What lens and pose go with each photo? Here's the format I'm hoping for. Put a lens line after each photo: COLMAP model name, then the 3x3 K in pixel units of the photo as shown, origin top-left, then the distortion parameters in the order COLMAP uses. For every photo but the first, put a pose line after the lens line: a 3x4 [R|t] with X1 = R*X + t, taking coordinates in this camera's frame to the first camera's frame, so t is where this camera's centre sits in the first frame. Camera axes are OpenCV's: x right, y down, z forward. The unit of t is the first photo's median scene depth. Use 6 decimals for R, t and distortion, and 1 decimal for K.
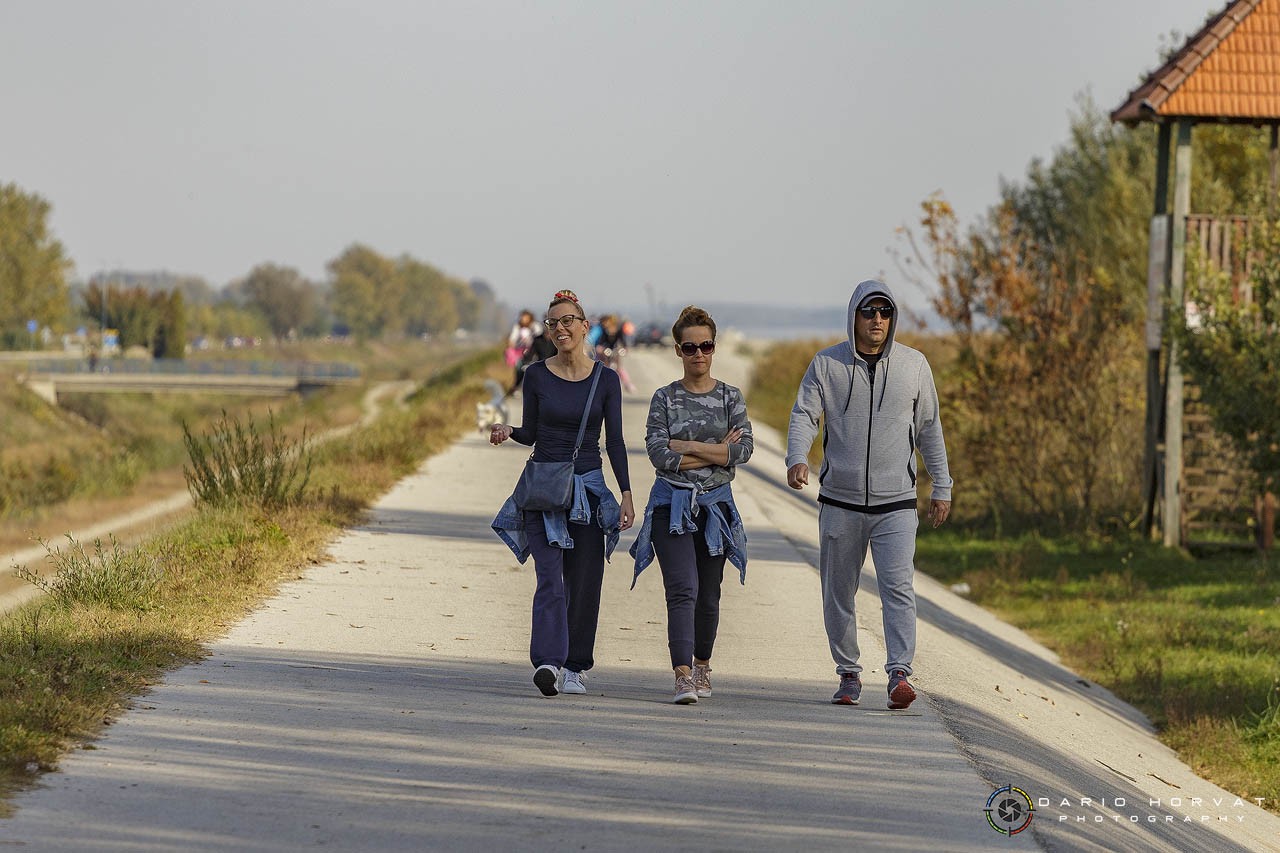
lens RADIAL K [[7860.5, 0, 640.0], [0, 7860.5, 426.5], [0, 0, 1]] dist [0.218568, 11.299910]
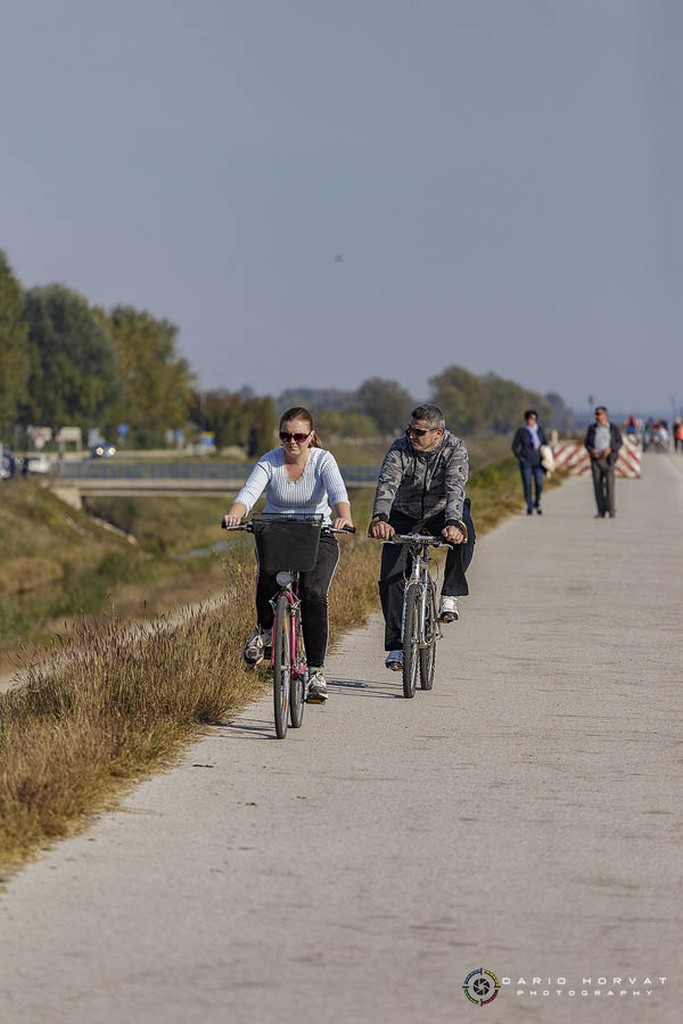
lens RADIAL K [[5580.2, 0, 341.5], [0, 5580.2, 512.0], [0, 0, 1]] dist [-0.287826, -1.579310]
pose [[0.998286, -0.004545, -0.058350, -0.000508], [0.004701, 0.999986, 0.002528, -0.002157], [0.058337, -0.002798, 0.998293, 0.158017]]
